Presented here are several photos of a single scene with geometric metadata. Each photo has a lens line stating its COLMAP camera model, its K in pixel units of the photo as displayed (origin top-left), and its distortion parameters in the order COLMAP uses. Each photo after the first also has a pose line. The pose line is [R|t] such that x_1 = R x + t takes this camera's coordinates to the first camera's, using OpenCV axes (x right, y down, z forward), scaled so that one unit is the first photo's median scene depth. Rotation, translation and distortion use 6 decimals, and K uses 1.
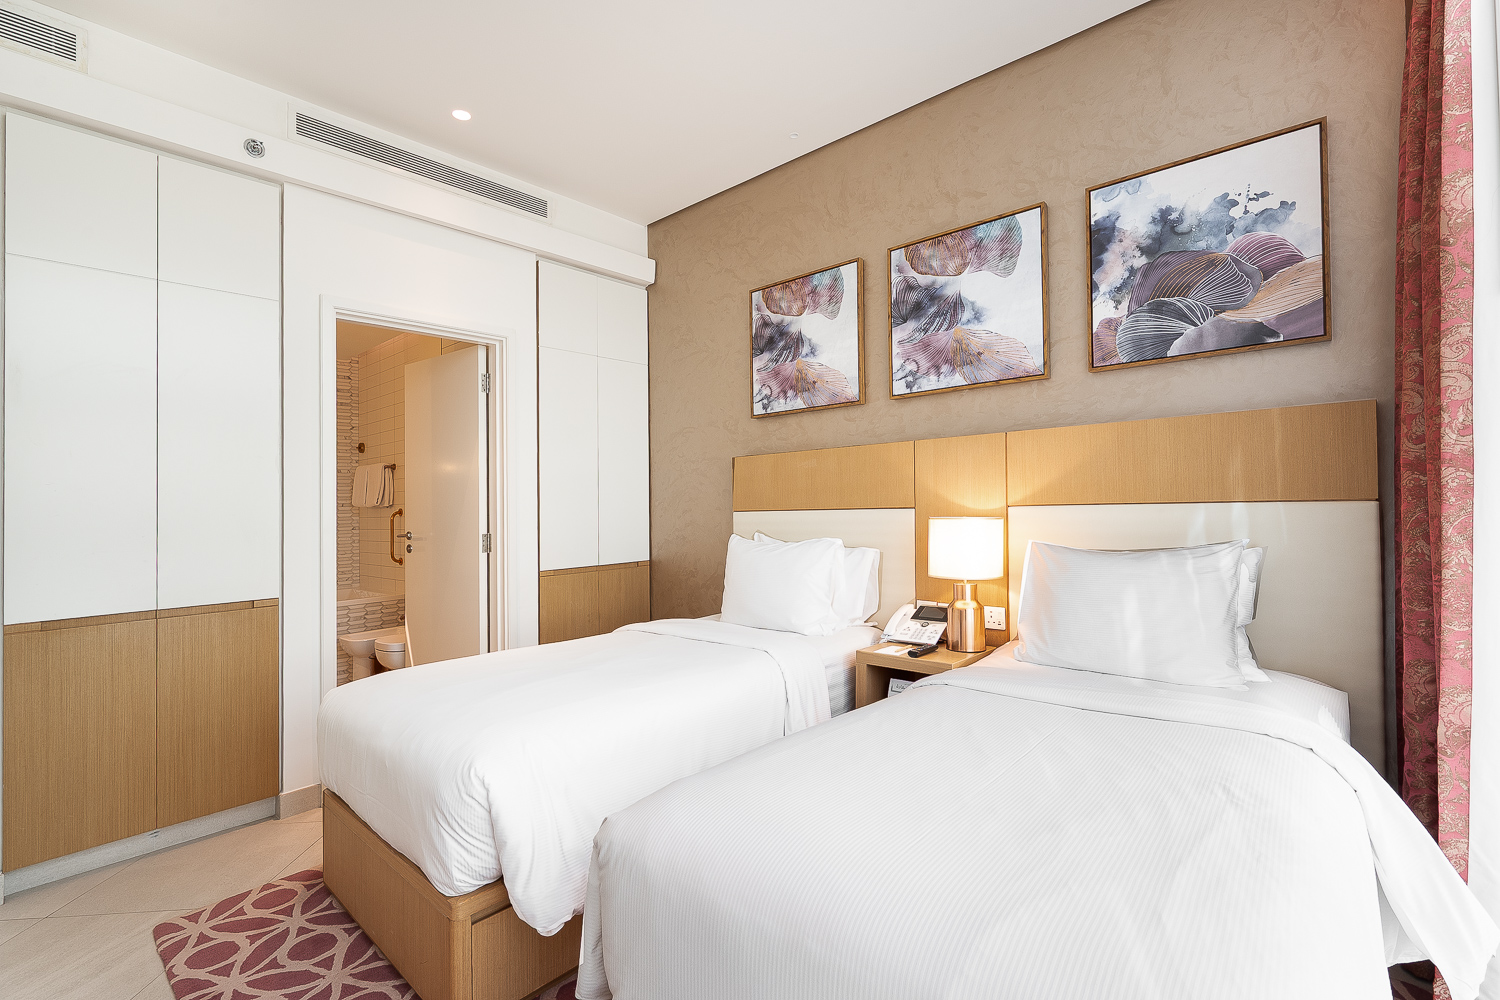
lens RADIAL K [[689.5, 0, 750.0], [0, 689.5, 500.0], [0, 0, 1]] dist [0.001992, 0.000234]
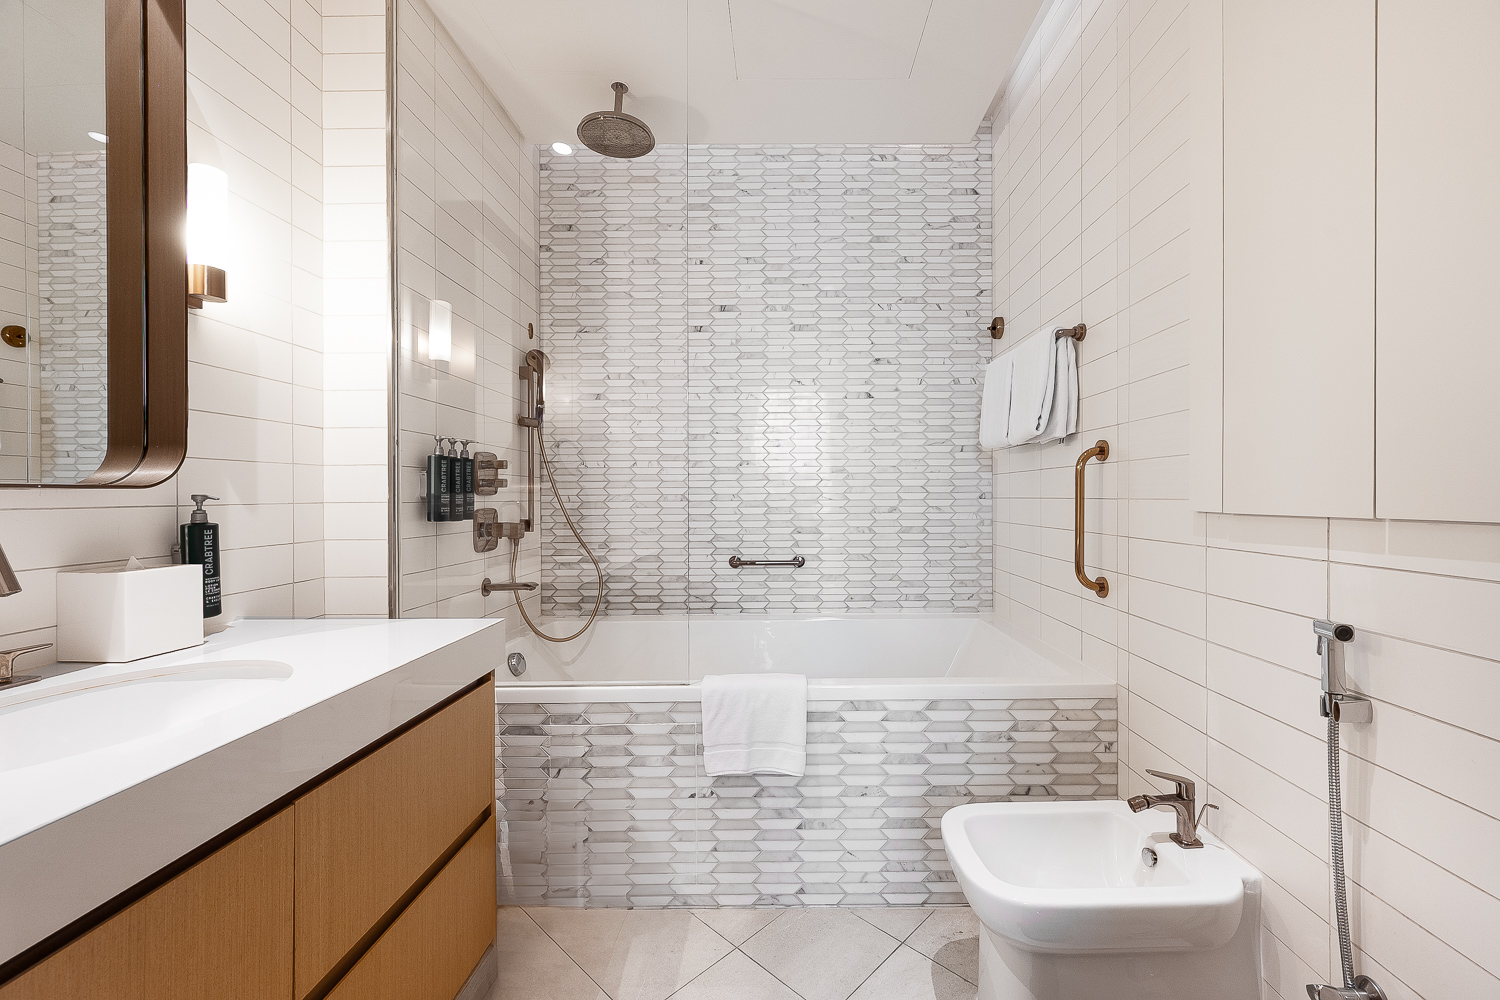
lens RADIAL K [[603.3, 0, 751.2], [0, 603.3, 507.0], [0, 0, 1]] dist [-0.001128, -0.000231]
pose [[0.628154, 0.017901, -0.777883, -0.802768], [0.015335, 0.999256, 0.035378, 0.071326], [0.777938, -0.034152, 0.627412, 1.406860]]
